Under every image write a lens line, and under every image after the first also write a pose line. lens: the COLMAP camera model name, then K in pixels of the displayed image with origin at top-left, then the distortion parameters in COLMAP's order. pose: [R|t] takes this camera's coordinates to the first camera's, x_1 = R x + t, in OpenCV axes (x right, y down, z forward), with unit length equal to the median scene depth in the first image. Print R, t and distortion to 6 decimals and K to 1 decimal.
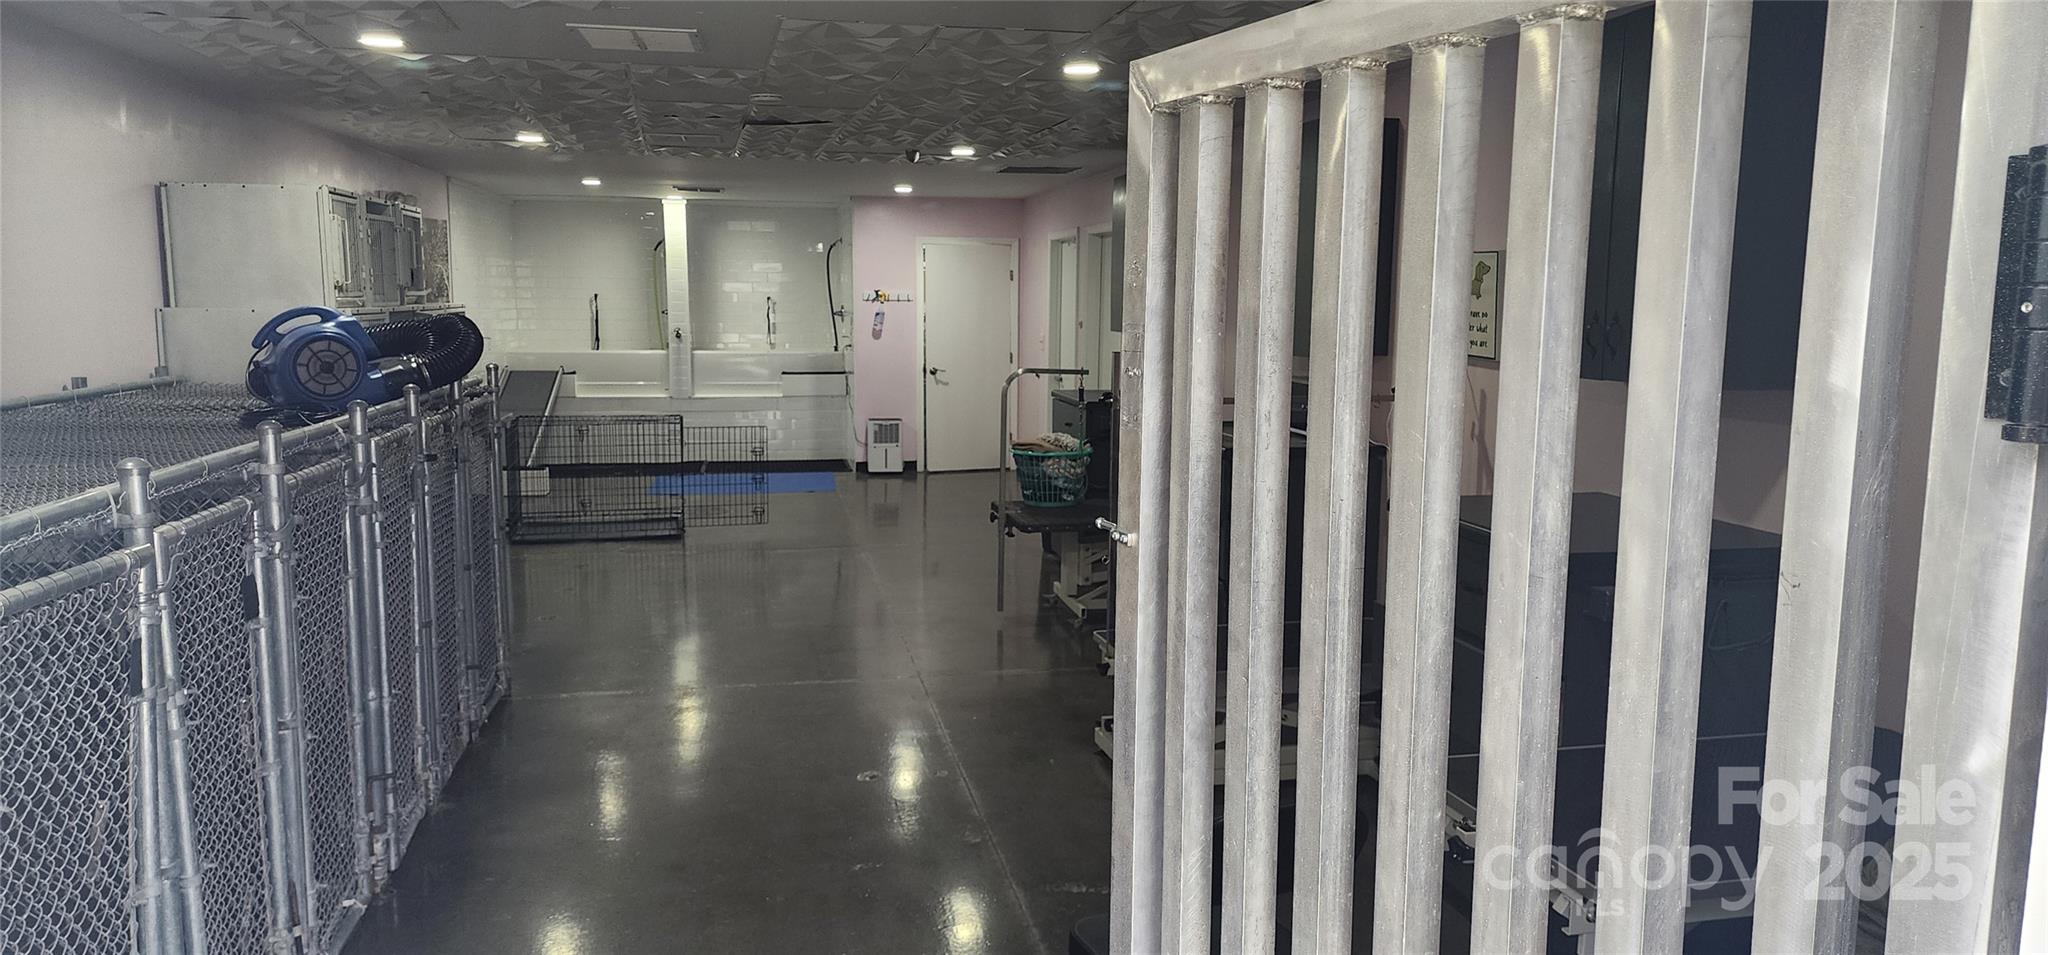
lens RADIAL K [[1364.9, 0, 1024.0], [0, 1364.9, 477.5], [0, 0, 1]] dist [0.045873, -0.034713]
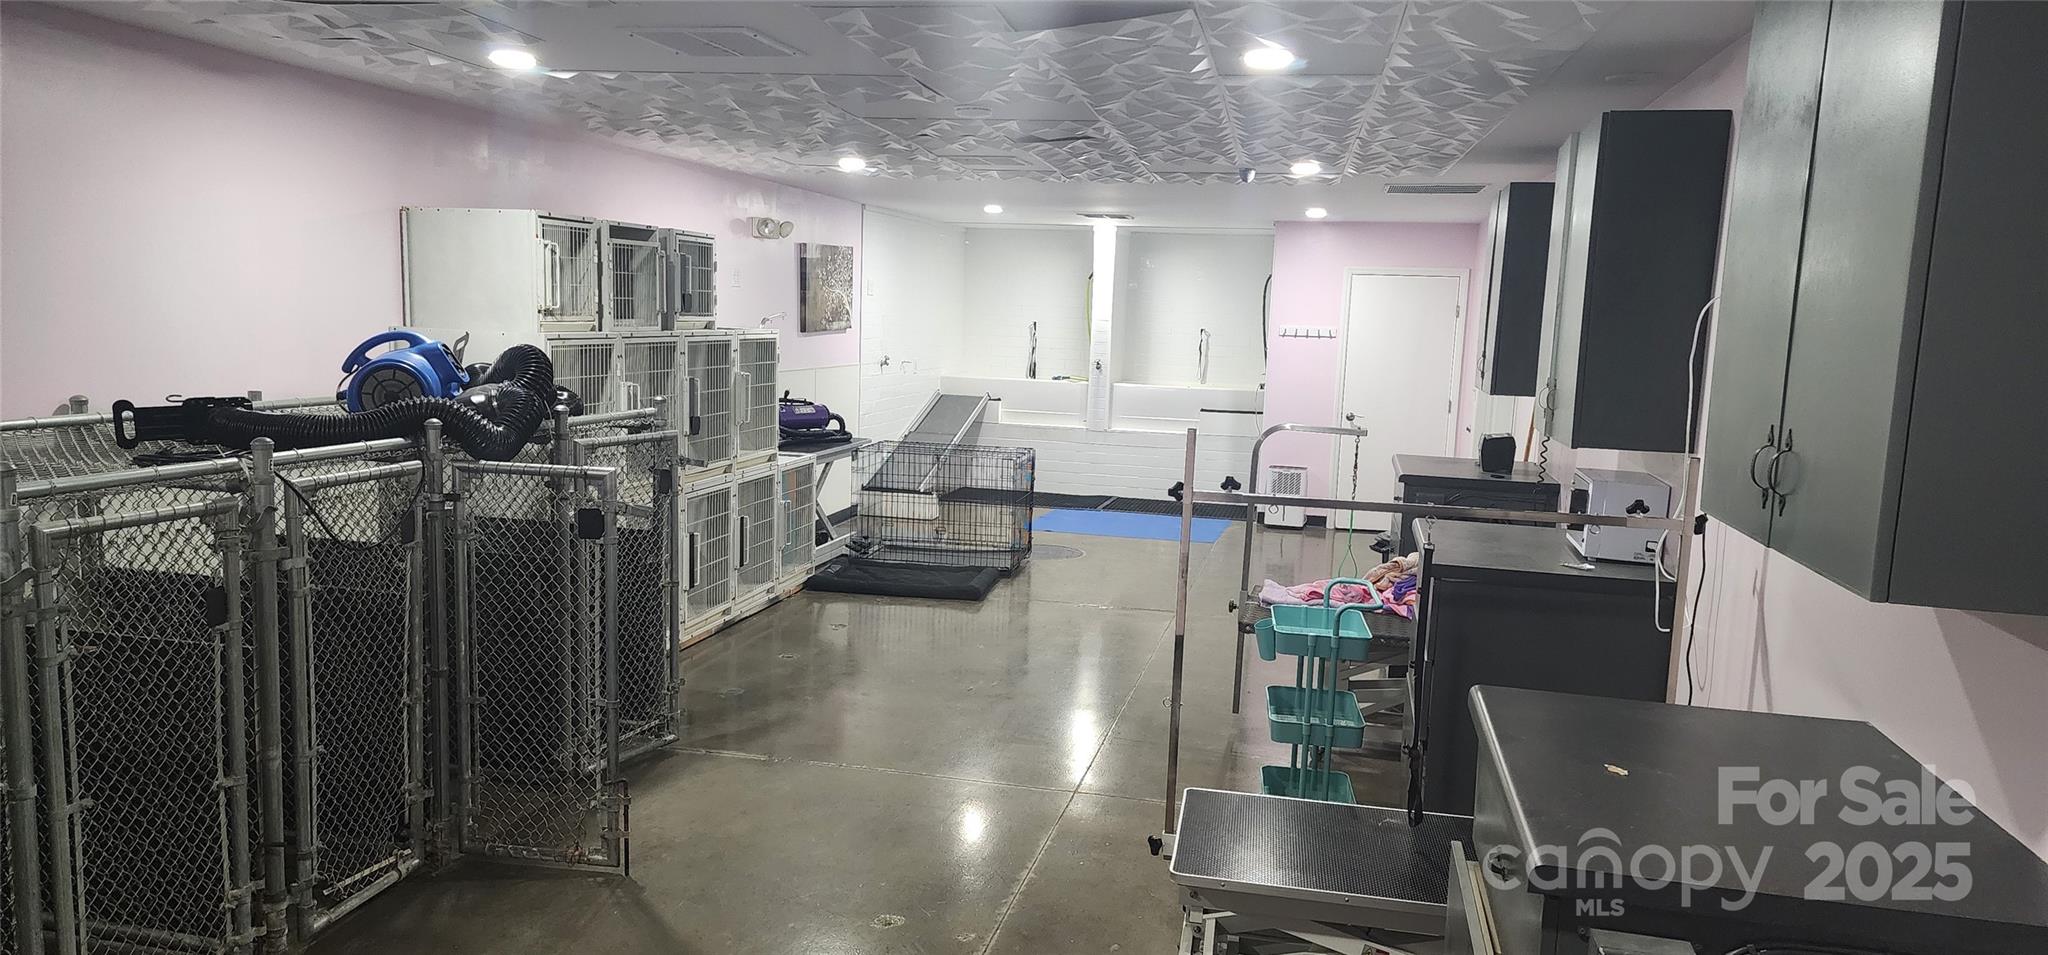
lens RADIAL K [[1364.9, 0, 1024.0], [0, 1364.9, 477.5], [0, 0, 1]] dist [0.045873, -0.034713]
pose [[0.915228, 0.072199, -0.396415, 0.201659], [-0.080370, 0.996757, -0.004017, -0.037785], [0.394840, 0.035536, 0.918062, 0.204687]]
